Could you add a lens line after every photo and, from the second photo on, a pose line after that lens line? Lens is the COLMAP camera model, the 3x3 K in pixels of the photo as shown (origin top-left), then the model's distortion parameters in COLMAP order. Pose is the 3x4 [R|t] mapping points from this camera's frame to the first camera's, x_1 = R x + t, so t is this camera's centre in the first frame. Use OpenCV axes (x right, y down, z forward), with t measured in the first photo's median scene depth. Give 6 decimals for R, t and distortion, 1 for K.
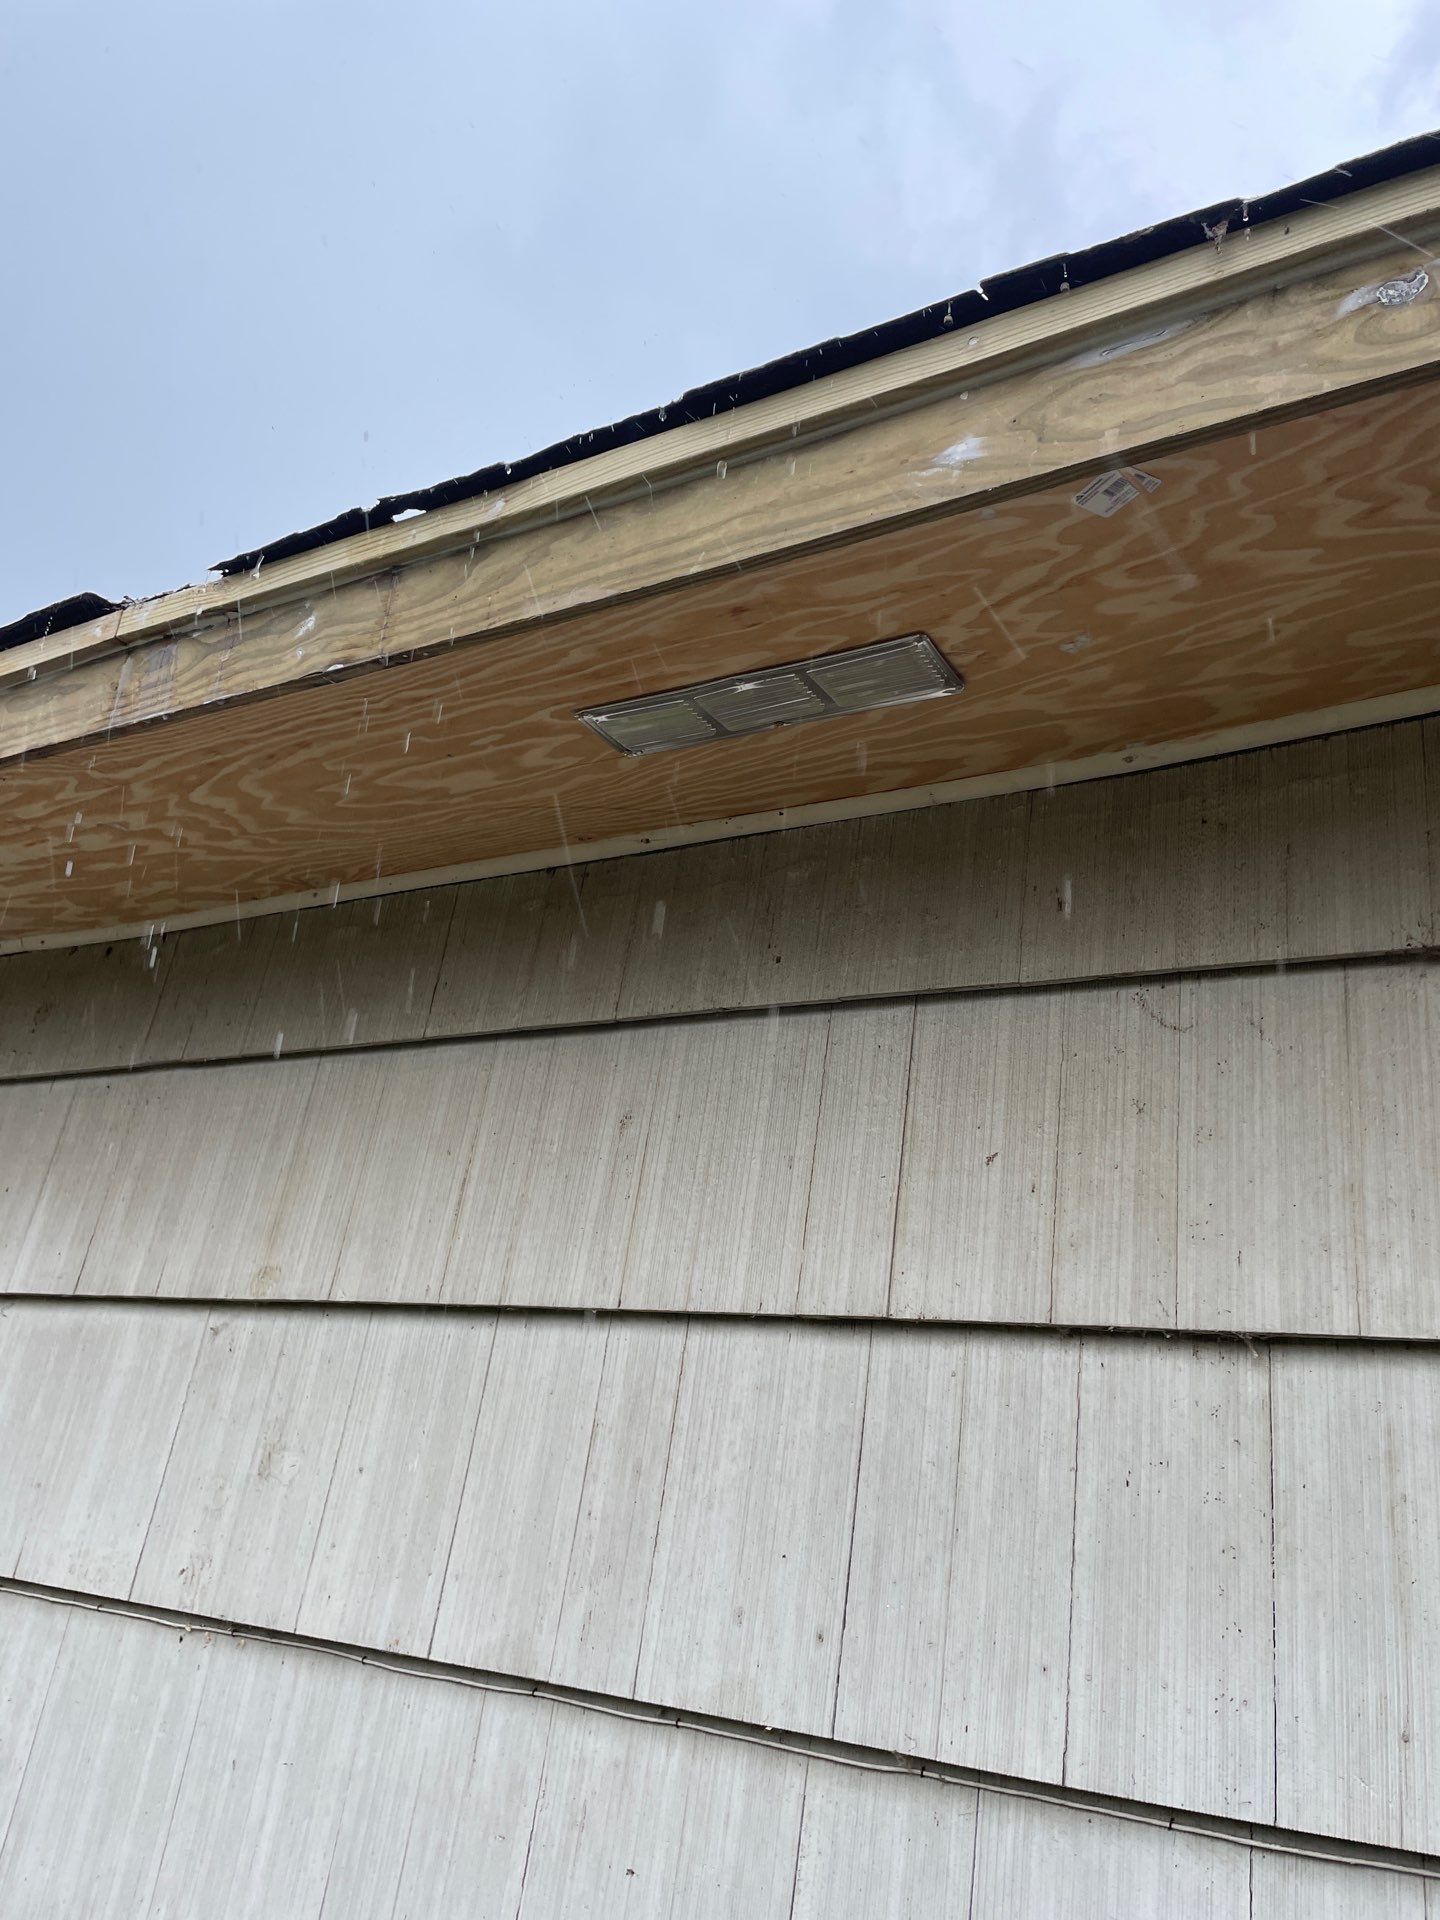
lens RADIAL K [[1440.8, 0, 760.3], [0, 1440.8, 942.7], [0, 0, 1]] dist [0.076346, -0.104977]
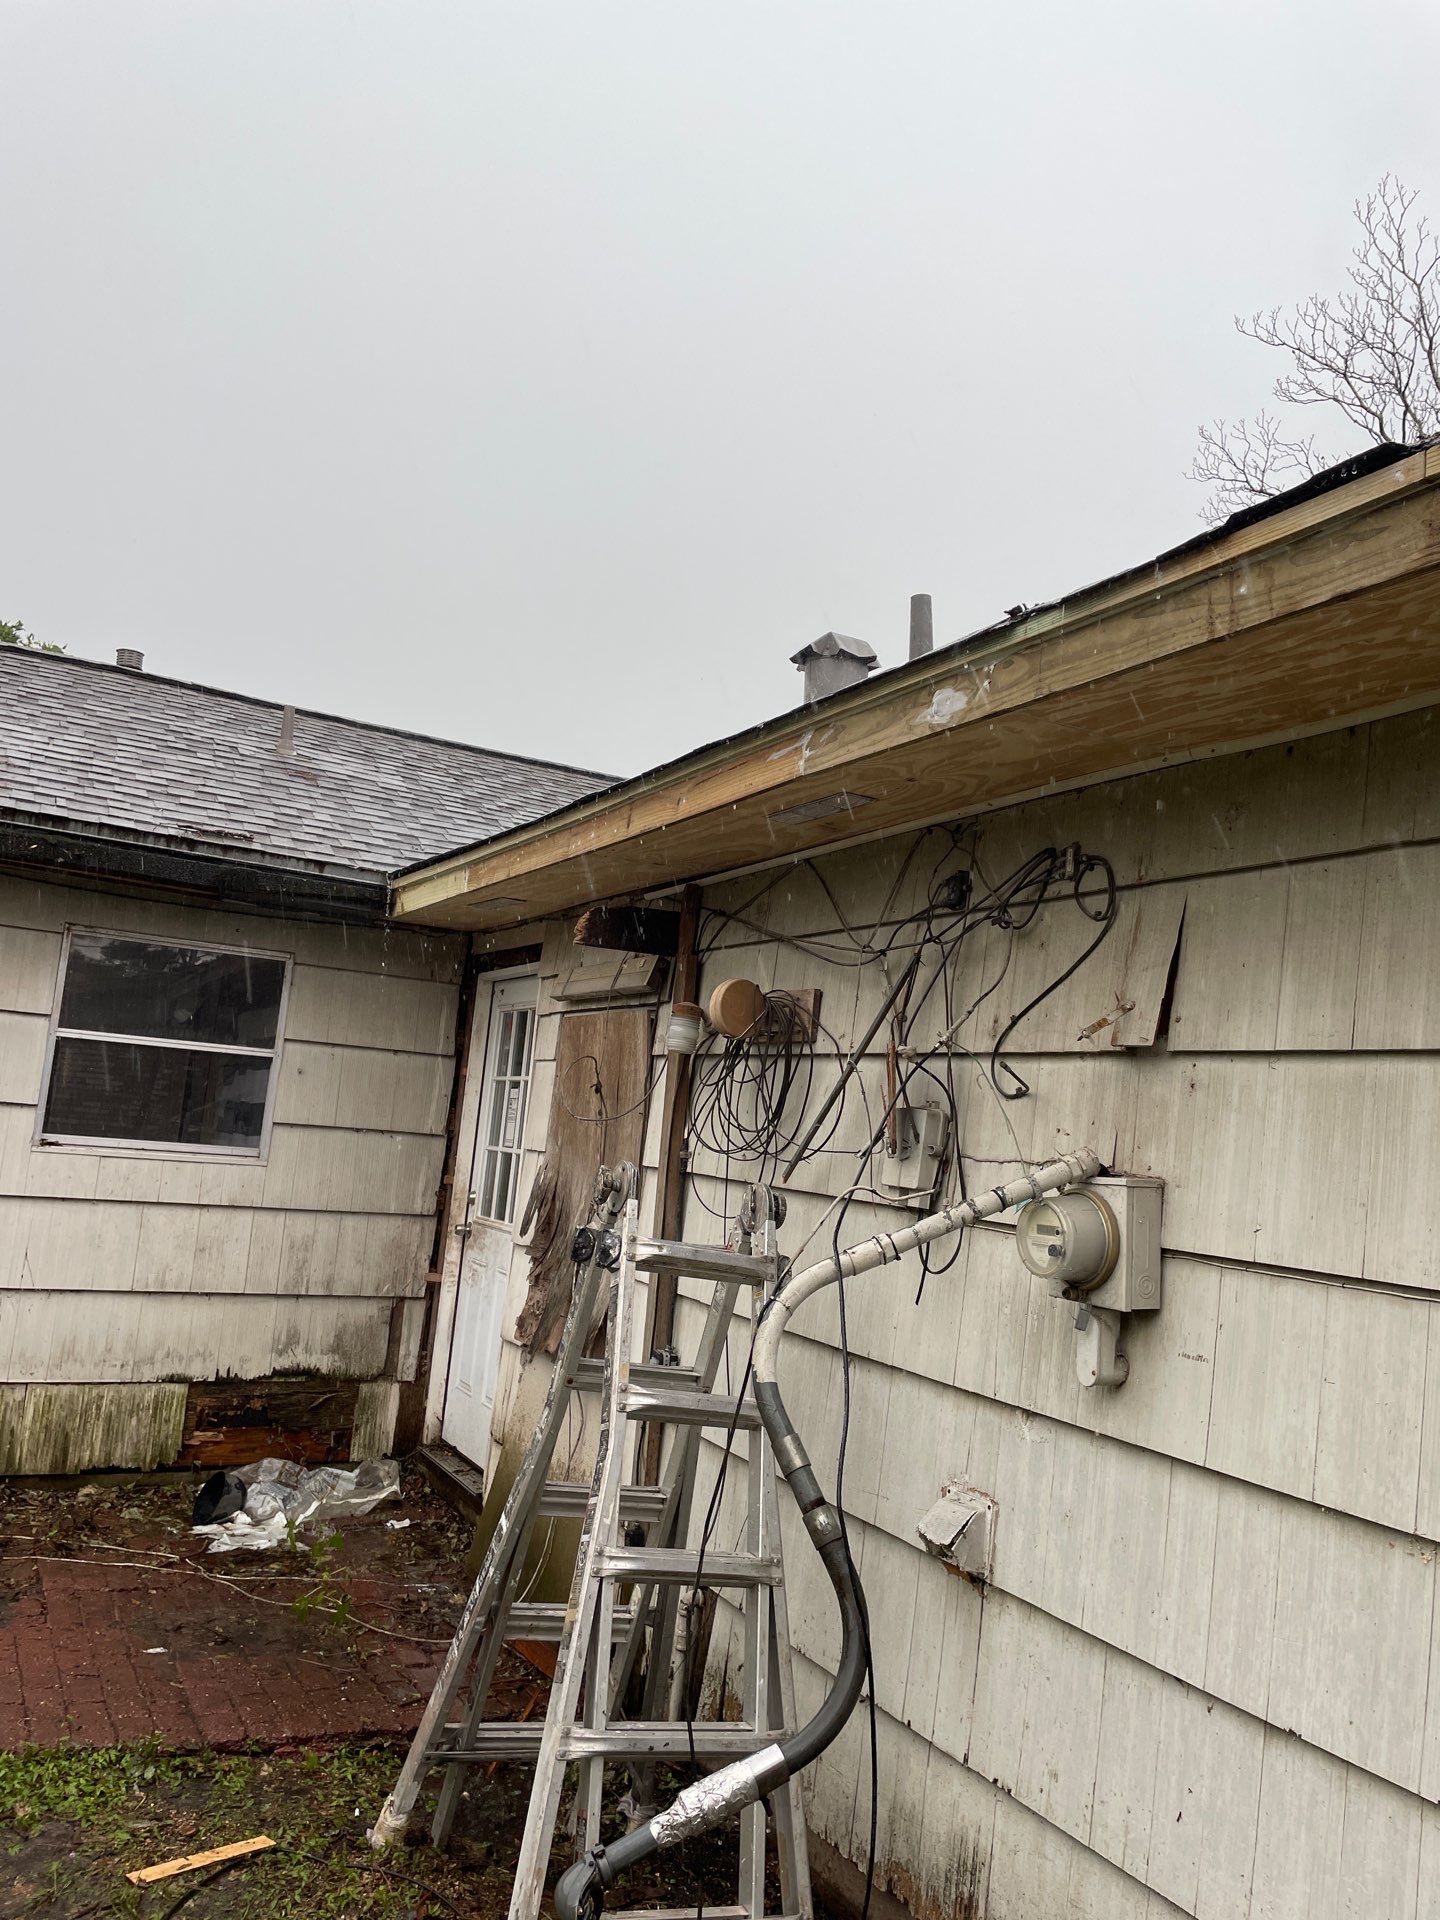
lens RADIAL K [[1441.2, 0, 753.3], [0, 1441.2, 941.0], [0, 0, 1]] dist [0.095171, -0.126897]
pose [[0.860652, -0.092550, -0.500712, -0.376612], [0.184609, 0.973154, 0.137441, -0.121257], [0.474549, -0.210725, 0.854633, -0.272468]]
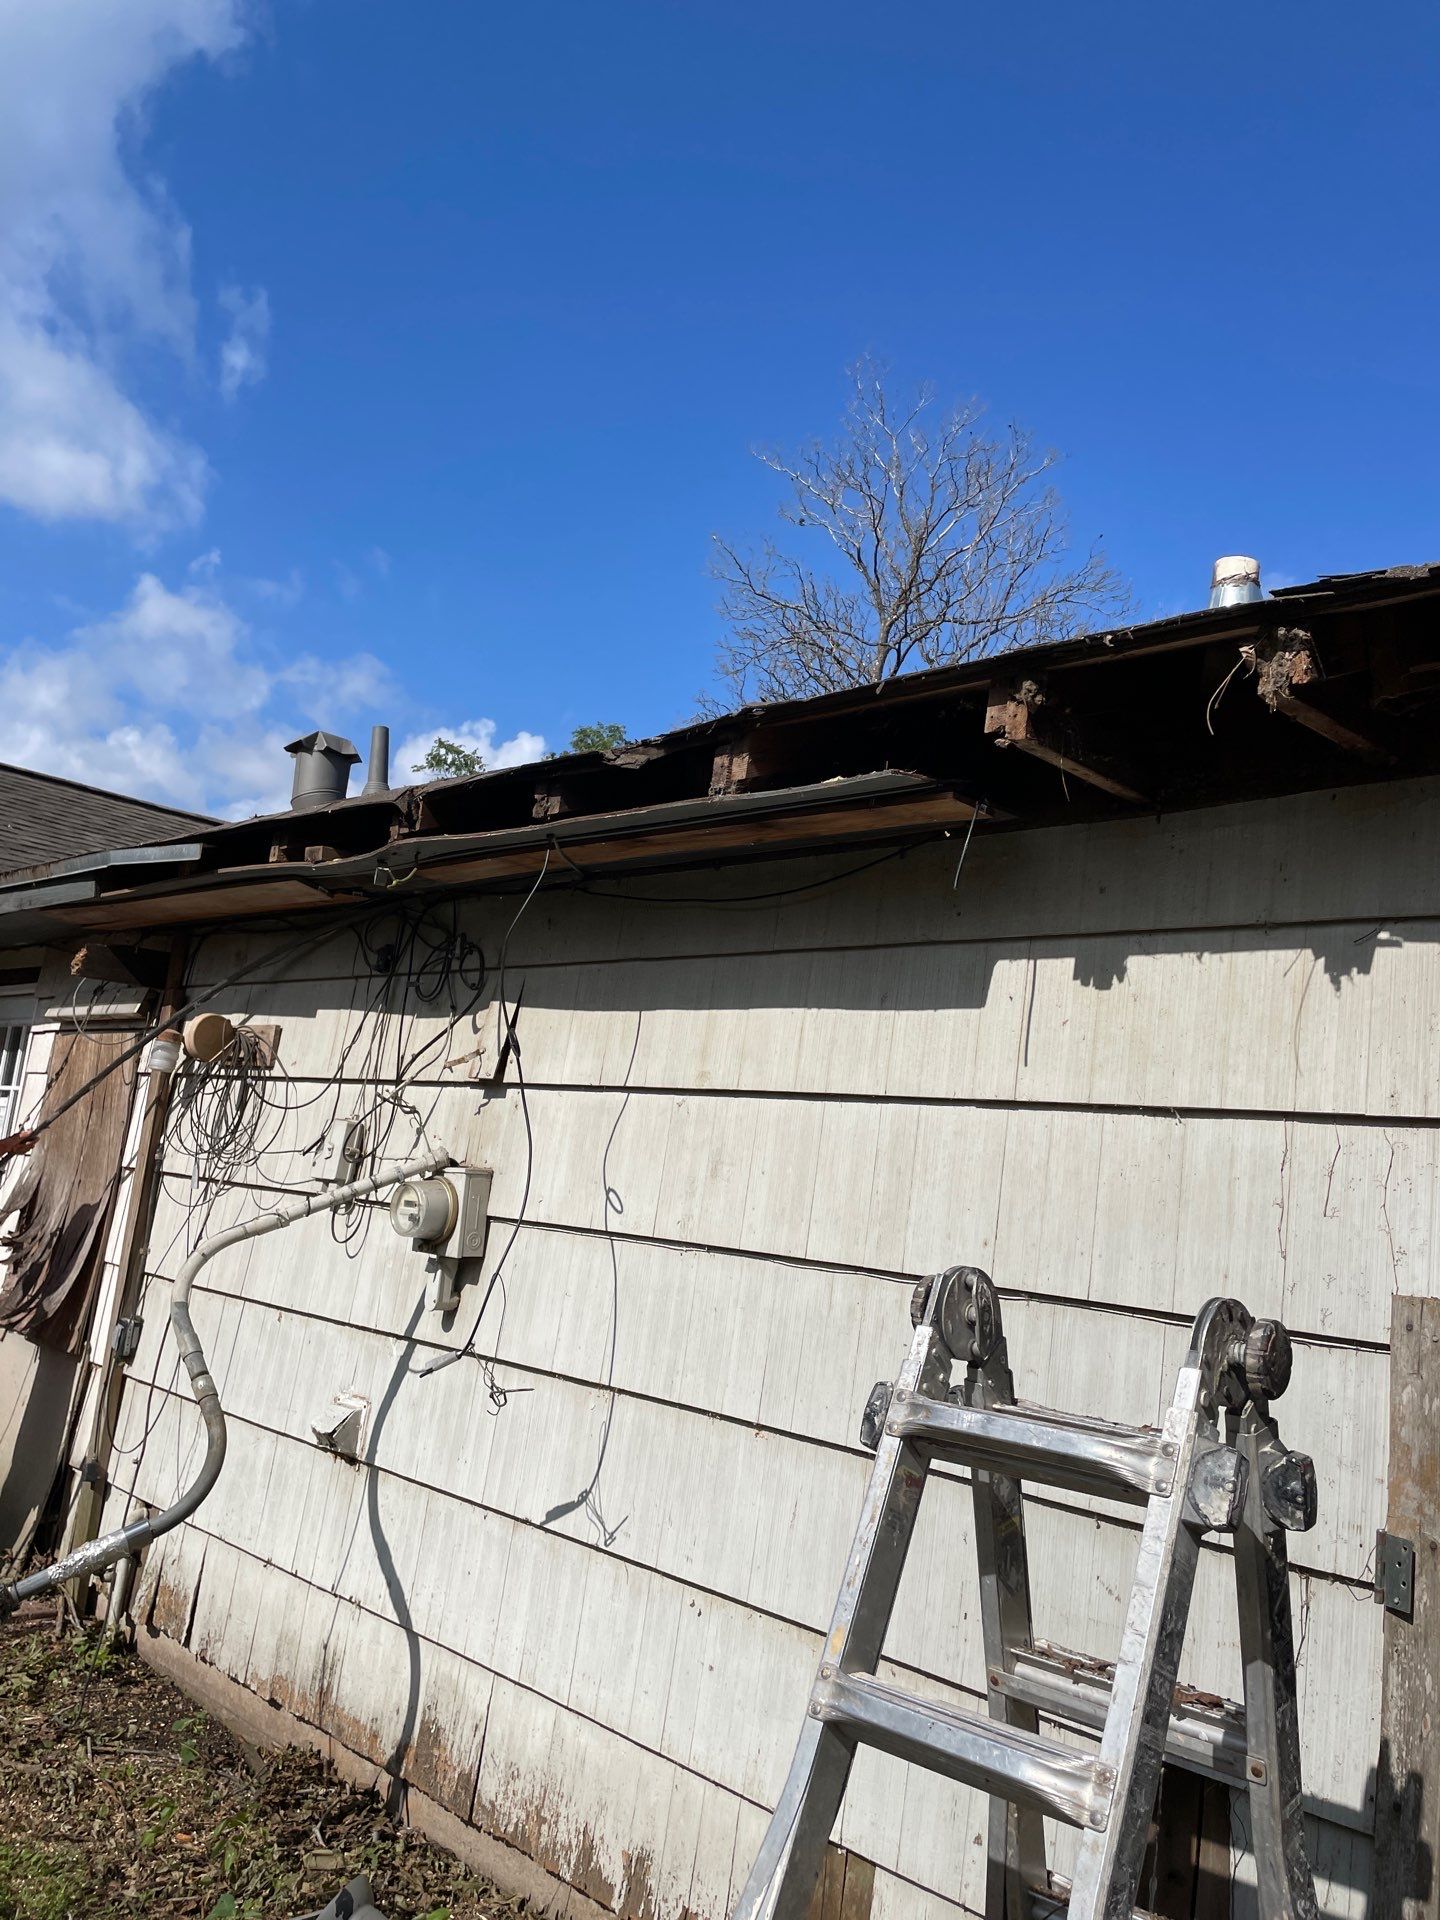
lens RADIAL K [[1425.3, 0, 727.9], [0, 1425.3, 939.7], [0, 0, 1]] dist [0.086747, -0.110680]
pose [[0.973029, -0.043526, -0.226539, 0.144544], [0.081560, 0.983522, 0.161347, -0.289514], [0.215783, -0.175472, 0.960545, -0.887111]]
